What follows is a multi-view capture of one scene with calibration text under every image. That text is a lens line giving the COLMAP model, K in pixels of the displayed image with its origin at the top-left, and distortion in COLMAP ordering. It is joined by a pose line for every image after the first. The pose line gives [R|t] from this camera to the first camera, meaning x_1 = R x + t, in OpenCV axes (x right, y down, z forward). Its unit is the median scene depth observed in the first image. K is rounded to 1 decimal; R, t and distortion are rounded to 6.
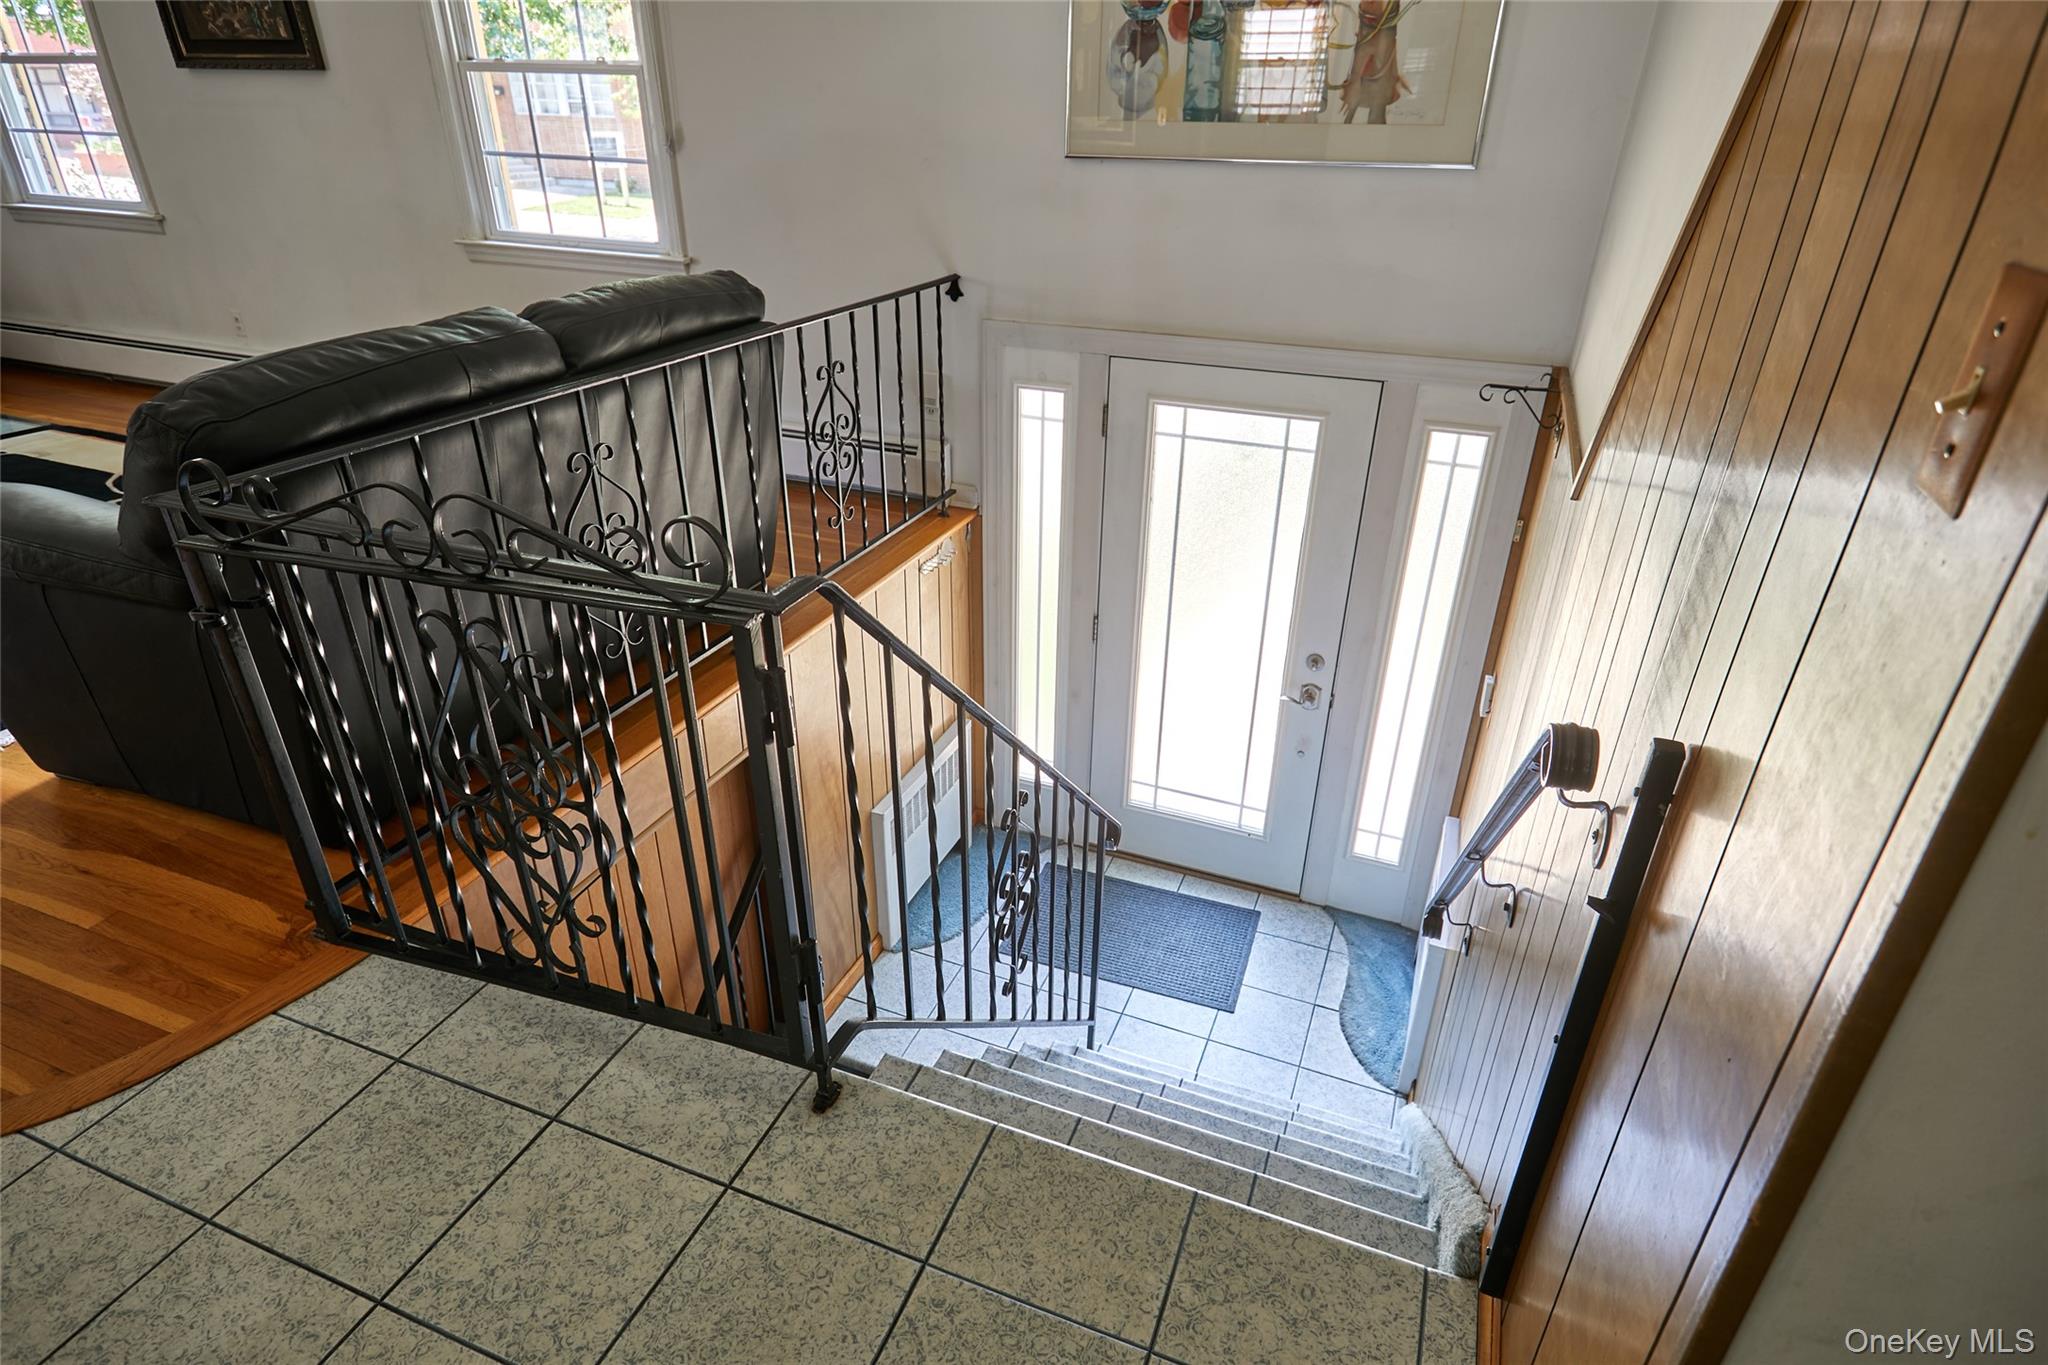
lens RADIAL K [[1123.4, 0, 1022.3], [0, 1123.4, 685.7], [0, 0, 1]] dist [0.033073, -0.018033]
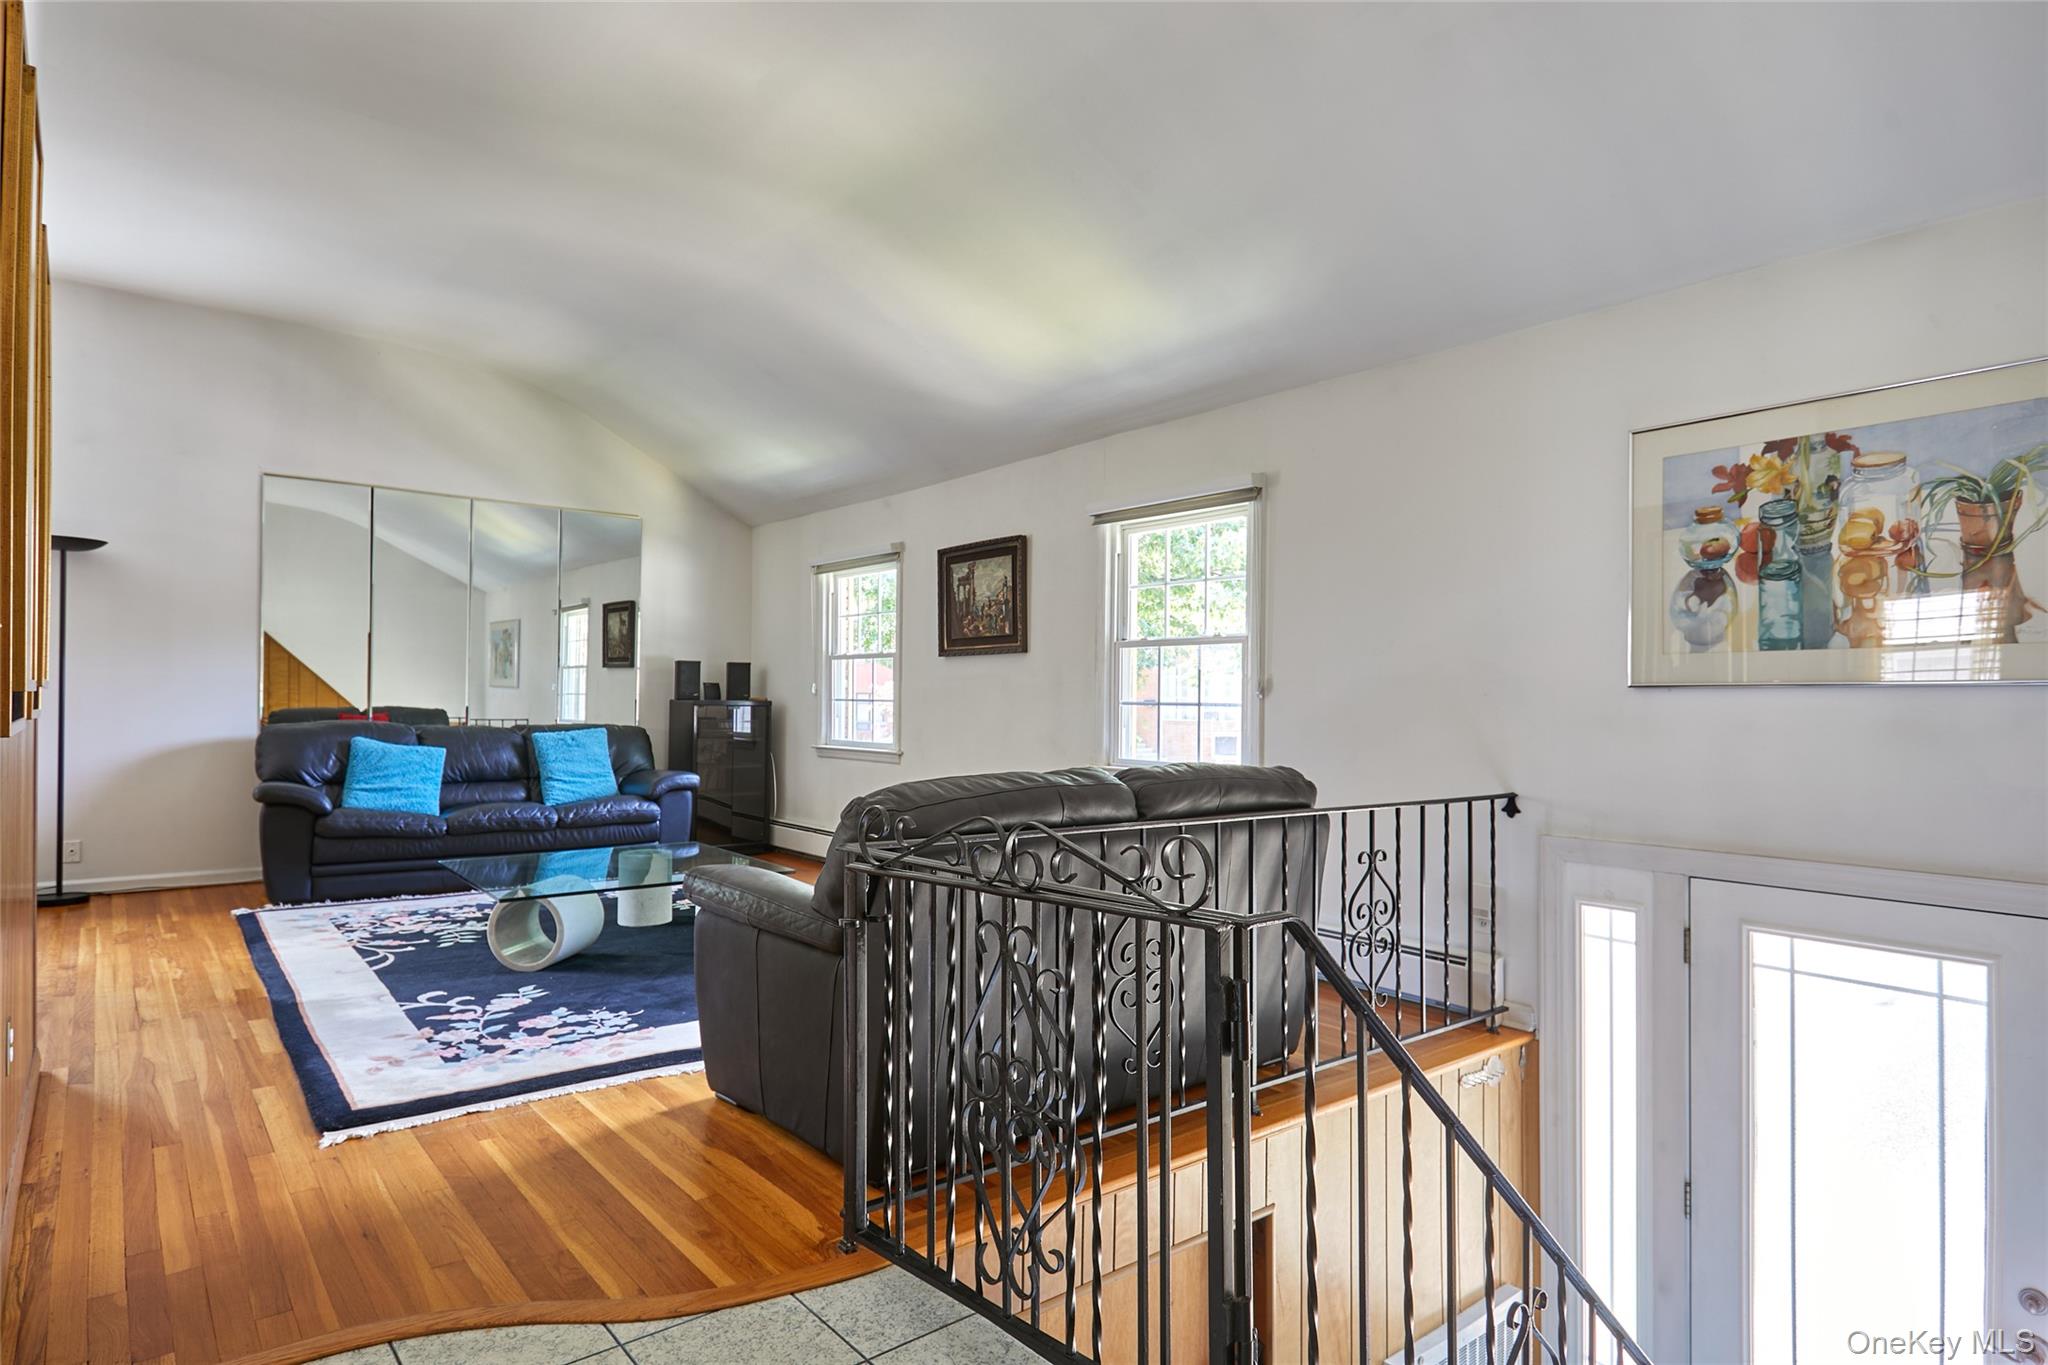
lens RADIAL K [[1123.4, 0, 1022.3], [0, 1123.4, 685.7], [0, 0, 1]] dist [0.033073, -0.018033]
pose [[0.875285, -0.011080, -0.483480, 0.057379], [-0.225007, 0.875607, -0.427416, 0.108576], [0.428075, 0.482897, 0.763913, -0.035852]]
